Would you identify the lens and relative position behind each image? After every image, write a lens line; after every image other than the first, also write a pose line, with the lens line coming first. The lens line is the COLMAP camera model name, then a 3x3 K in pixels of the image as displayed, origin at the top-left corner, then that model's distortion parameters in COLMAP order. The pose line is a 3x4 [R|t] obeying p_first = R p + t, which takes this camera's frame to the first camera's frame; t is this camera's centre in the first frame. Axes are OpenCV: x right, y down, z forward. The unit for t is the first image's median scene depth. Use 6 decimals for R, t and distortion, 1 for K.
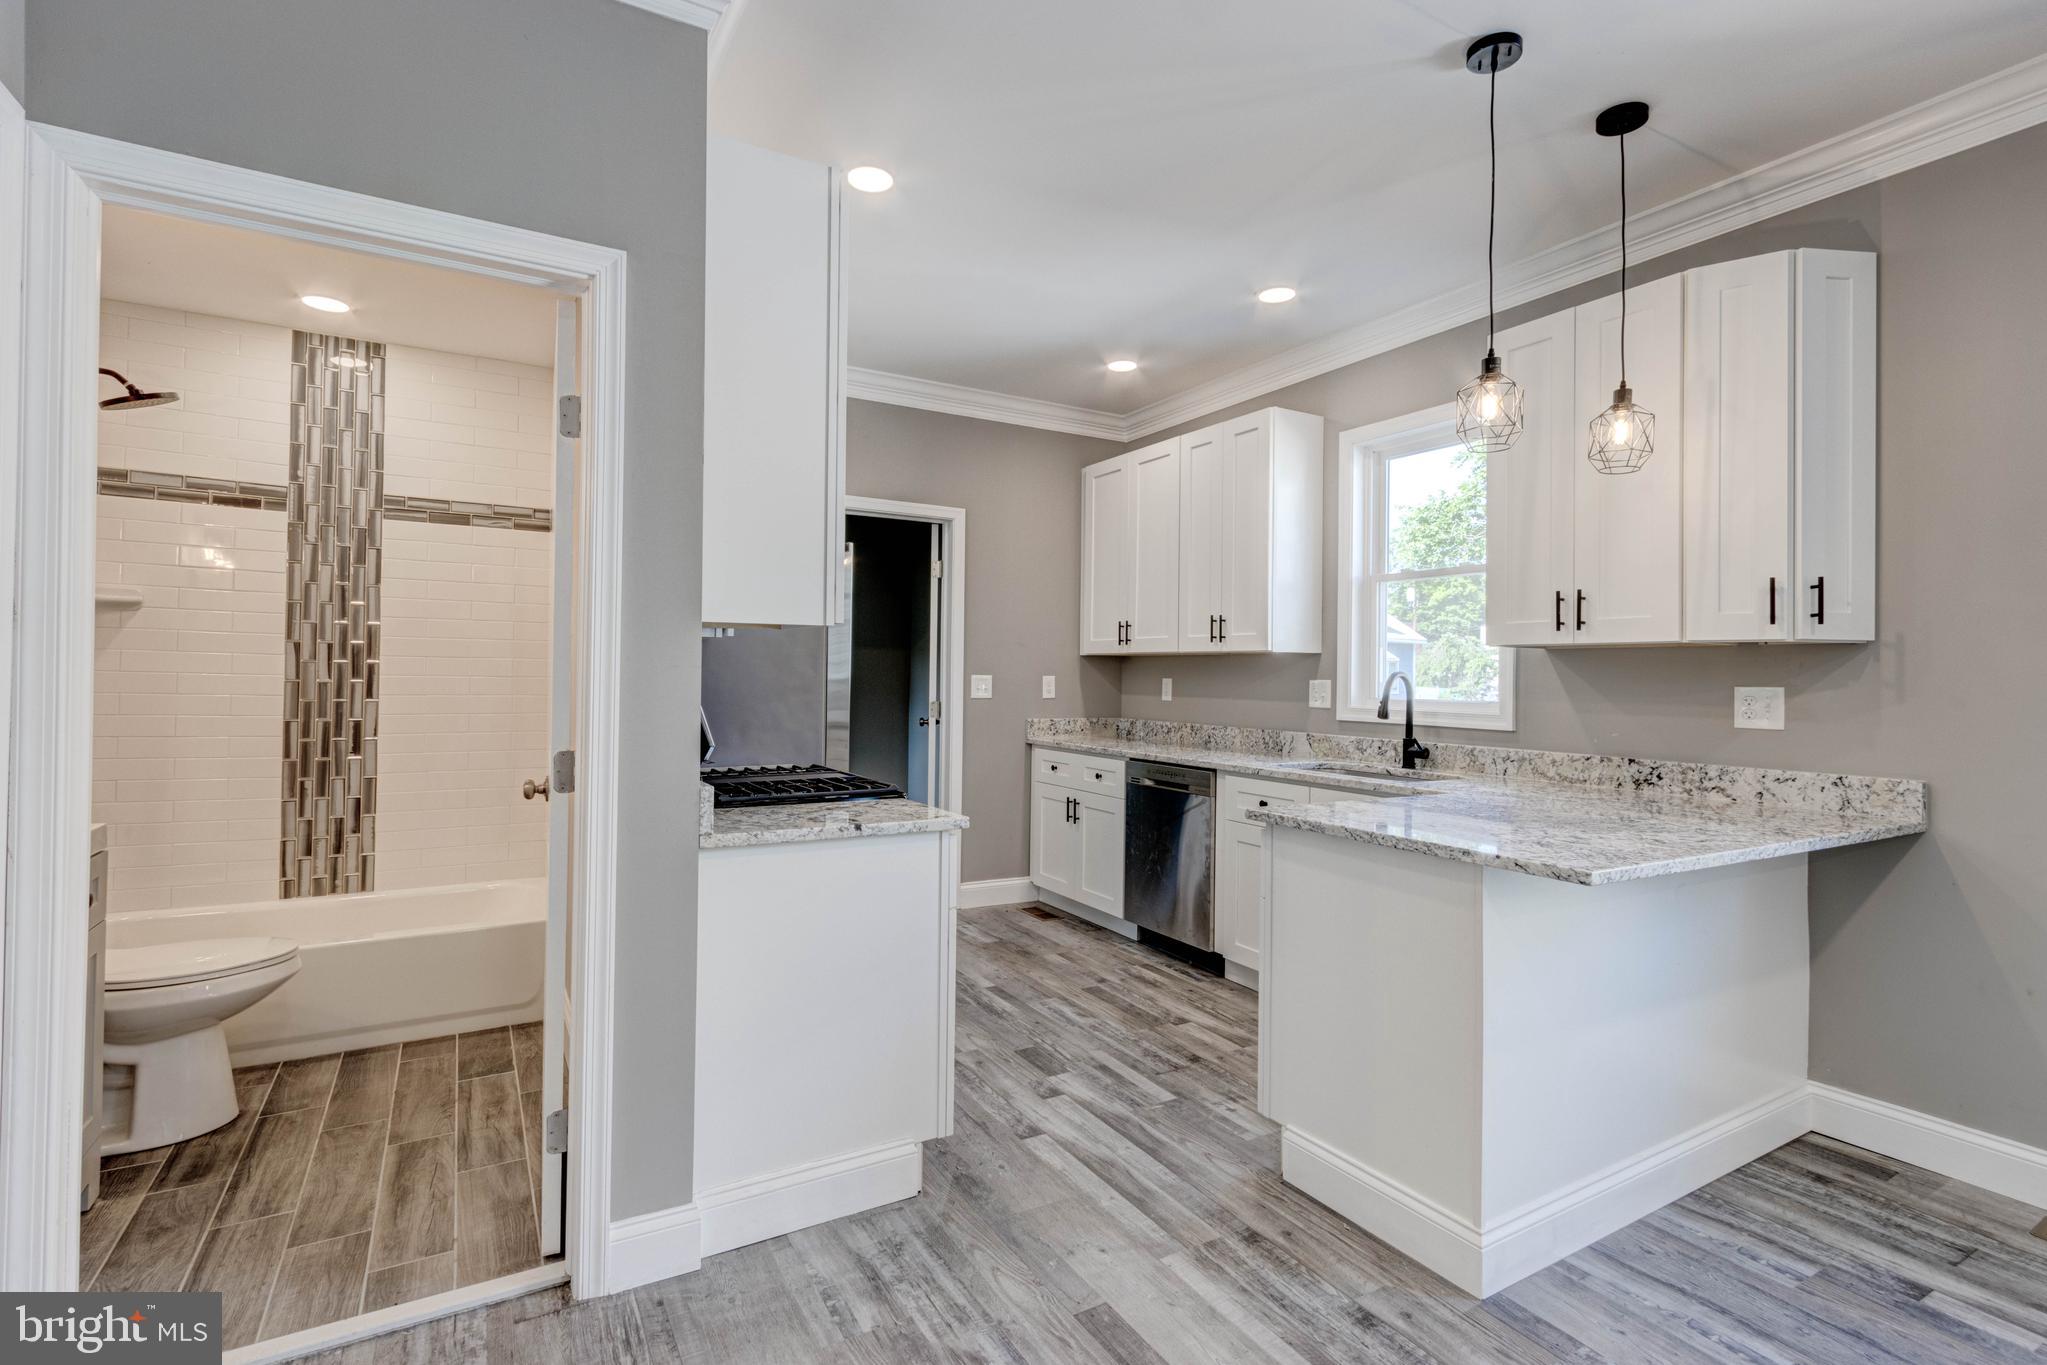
lens RADIAL K [[952.2, 0, 1026.3], [0, 952.2, 665.4], [0, 0, 1]] dist [0.005625, -0.000680]
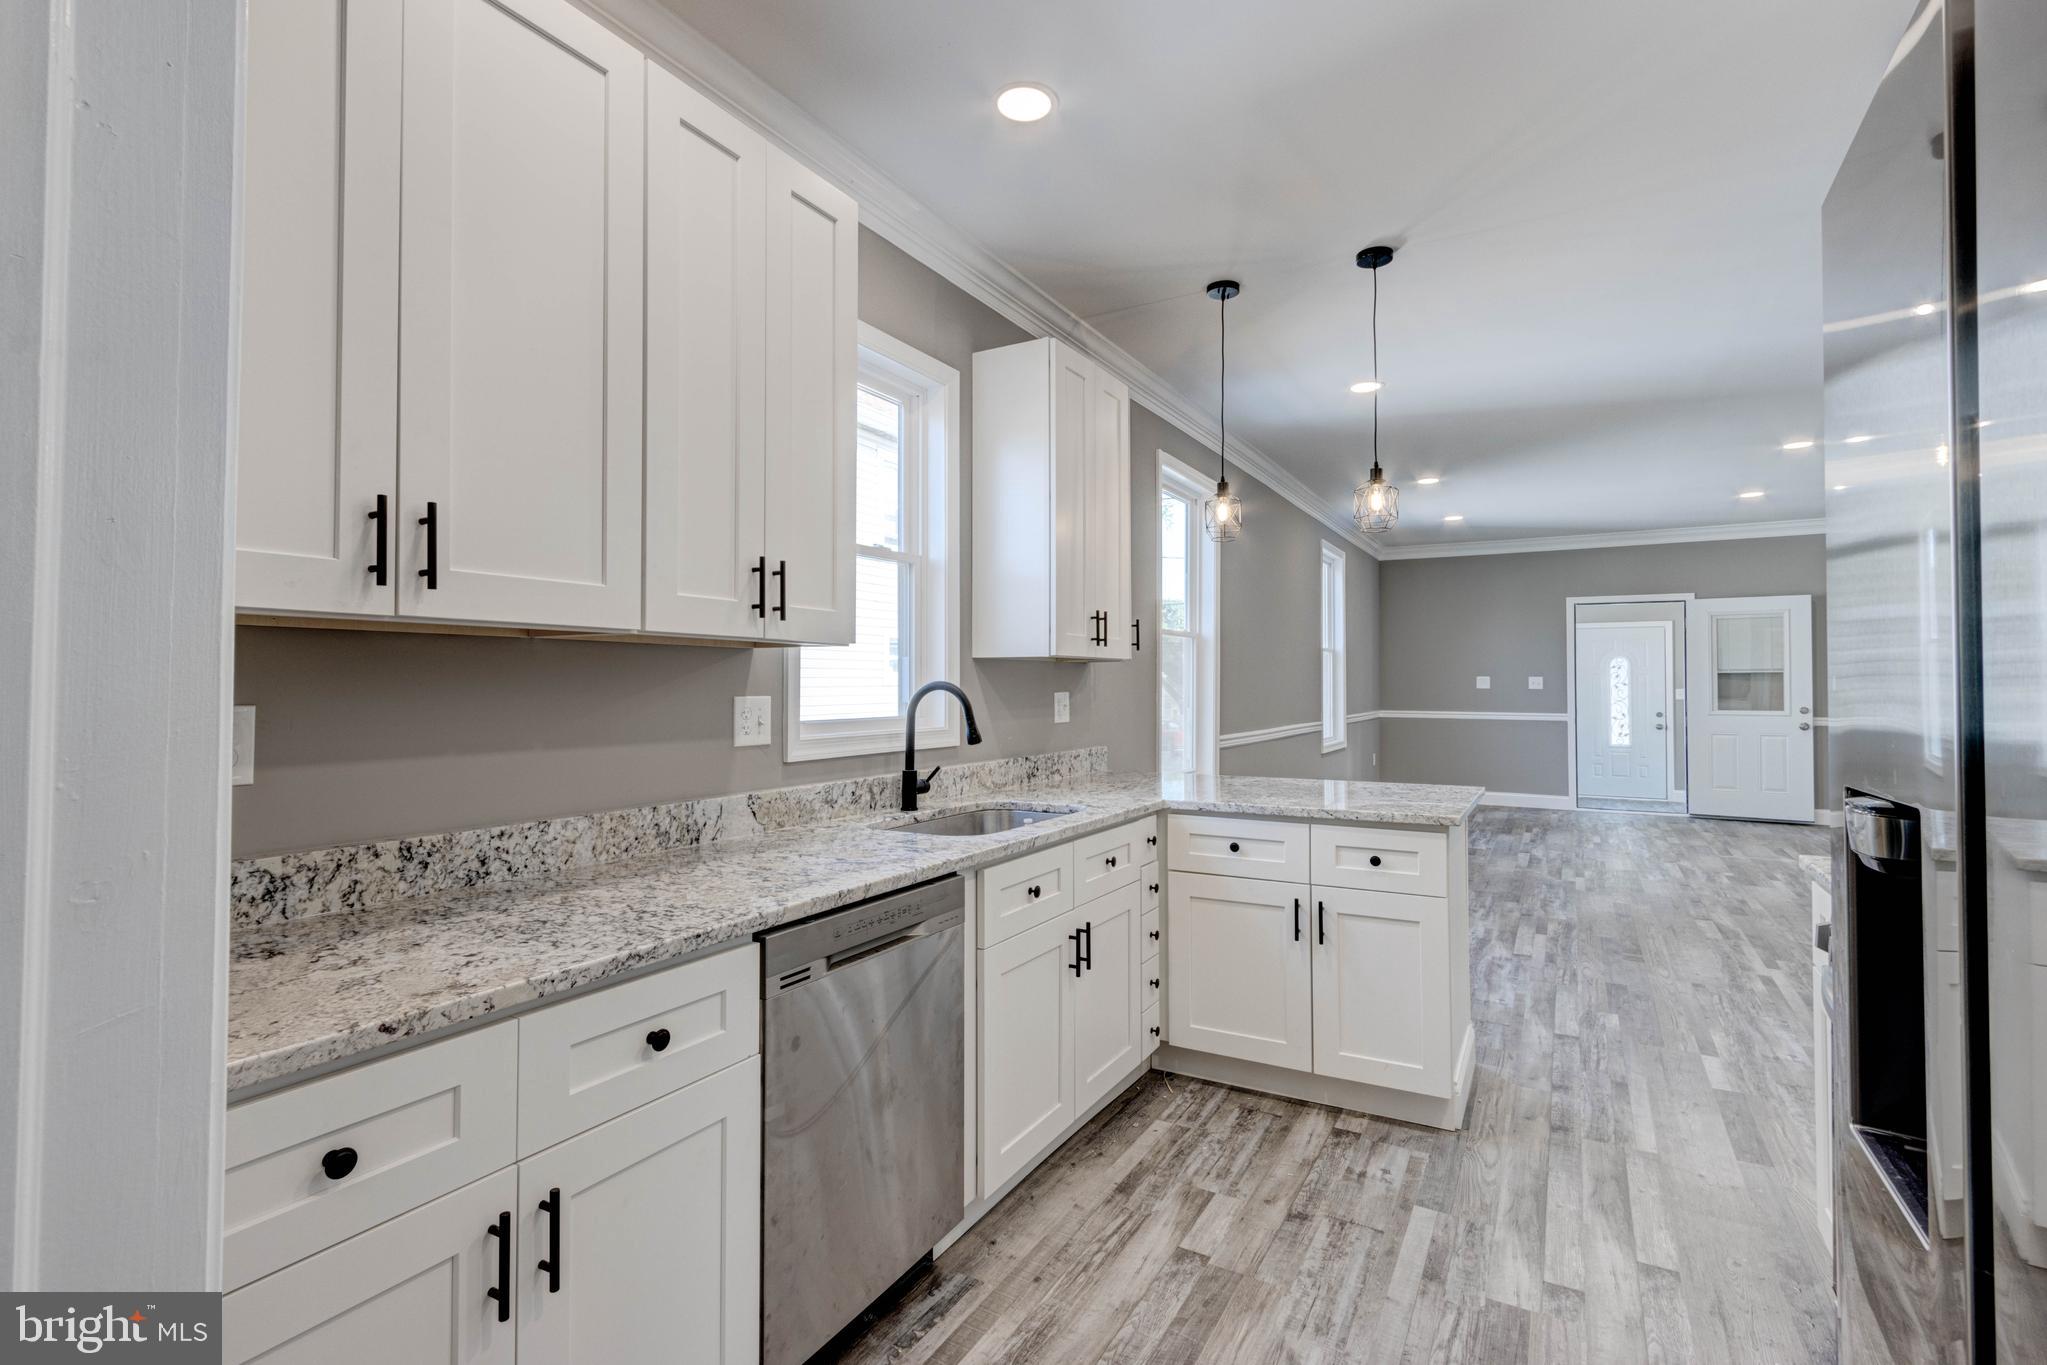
lens RADIAL K [[957.6, 0, 1020.3], [0, 957.6, 665.3], [0, 0, 1]] dist [0.003564, -0.000234]
pose [[-0.503397, 0.004661, 0.864043, -0.302299], [-0.015576, 0.999774, -0.014468, 0.003398], [-0.863915, -0.020742, -0.503210, 1.339255]]
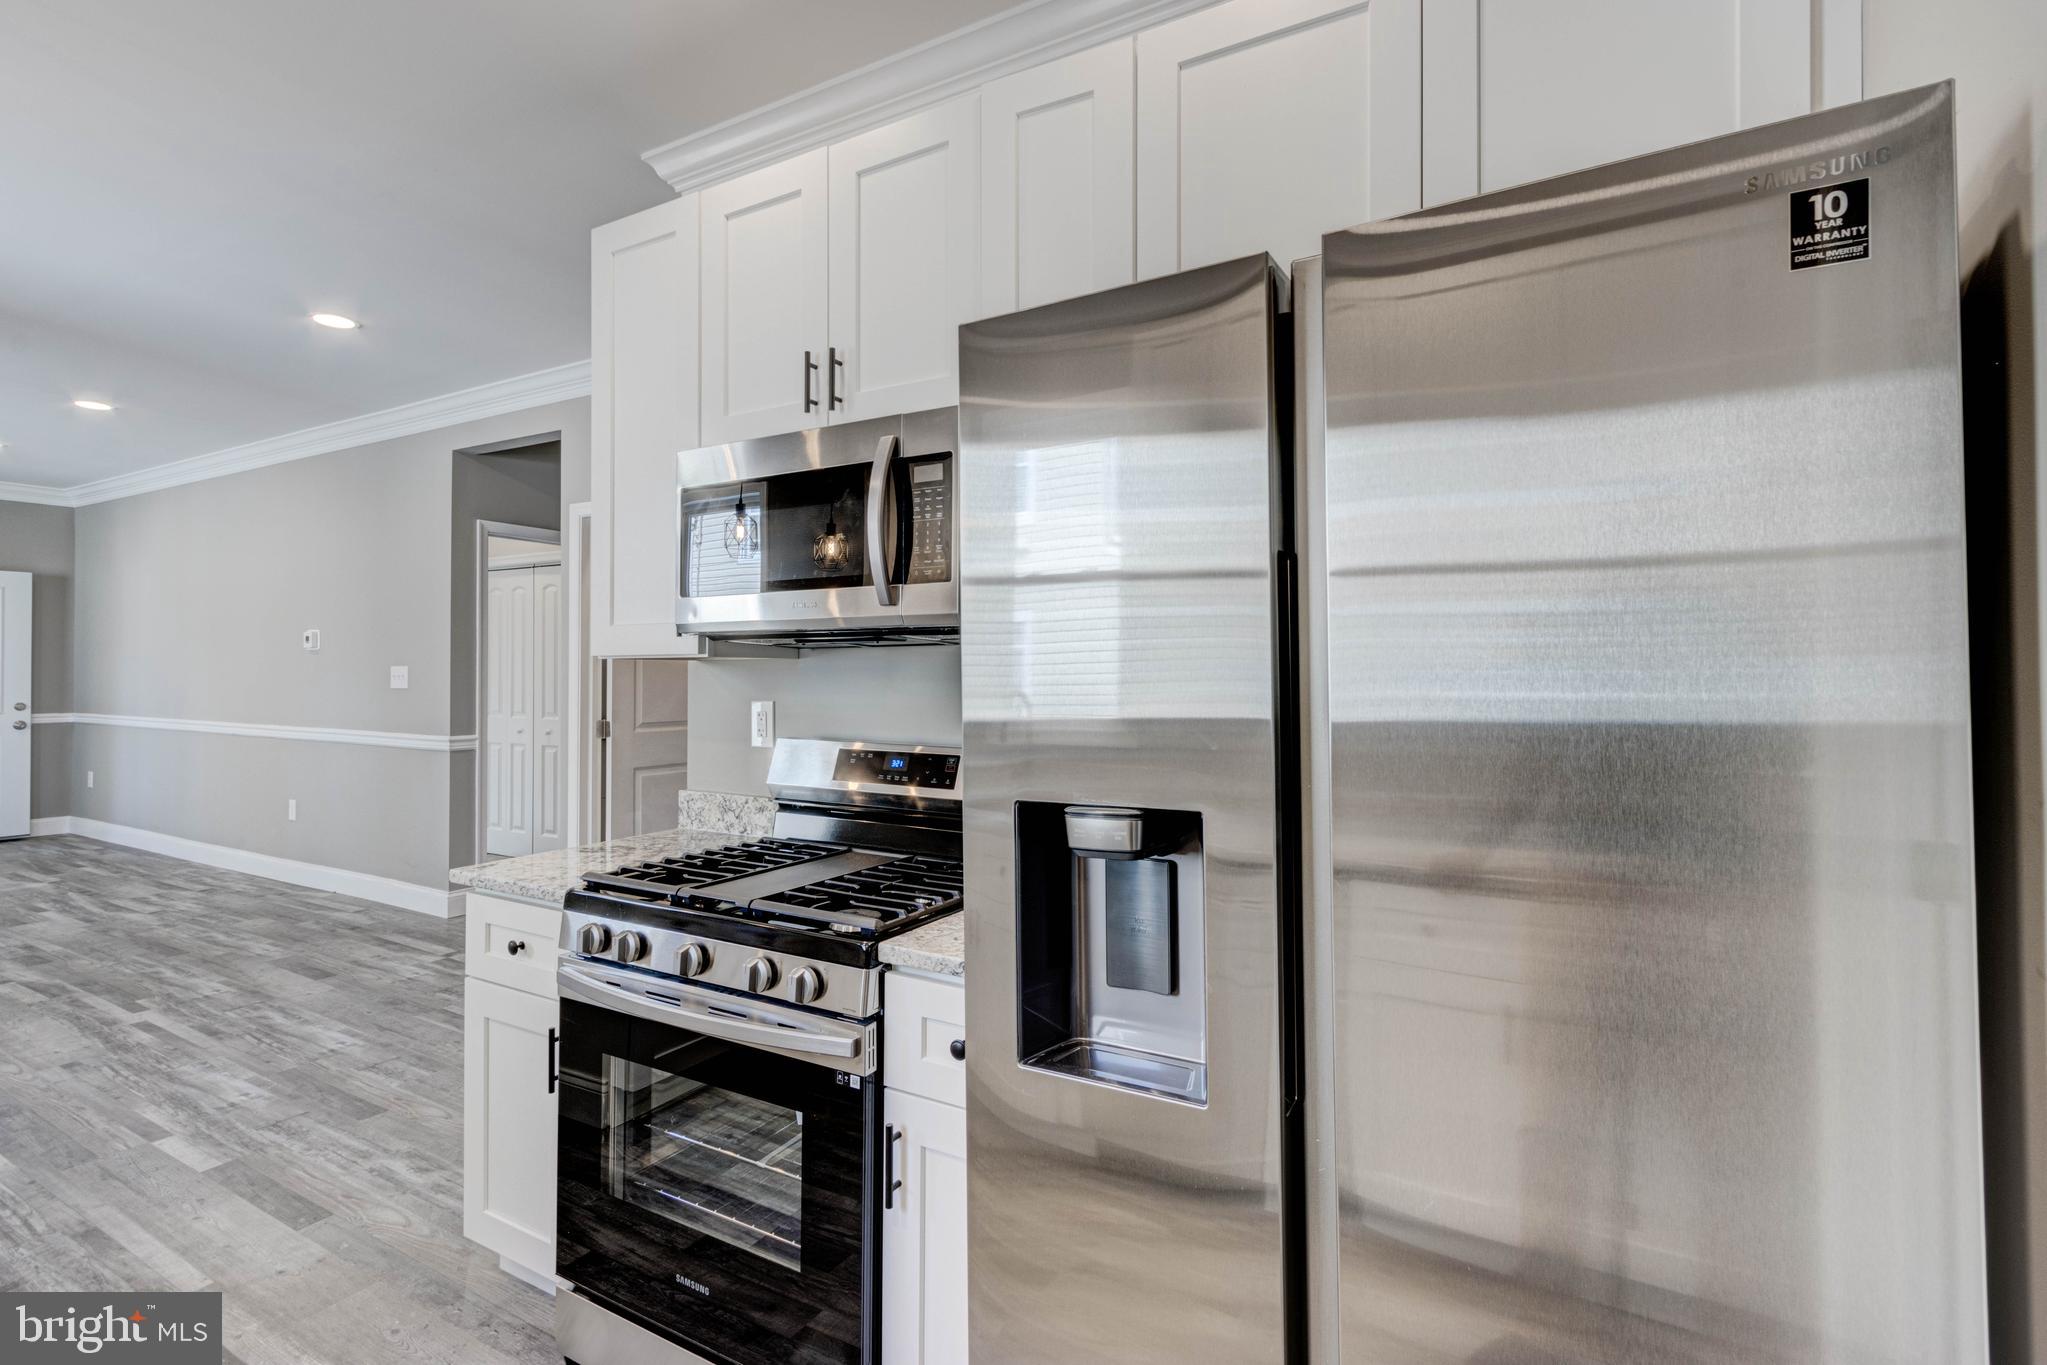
lens RADIAL K [[957.6, 0, 1020.3], [0, 957.6, 665.3], [0, 0, 1]] dist [0.003564, -0.000234]
pose [[-0.864311, -0.015216, -0.502727, -0.043230], [-0.006409, 0.999794, -0.019242, -0.010761], [0.502916, -0.013409, -0.864231, 1.303943]]
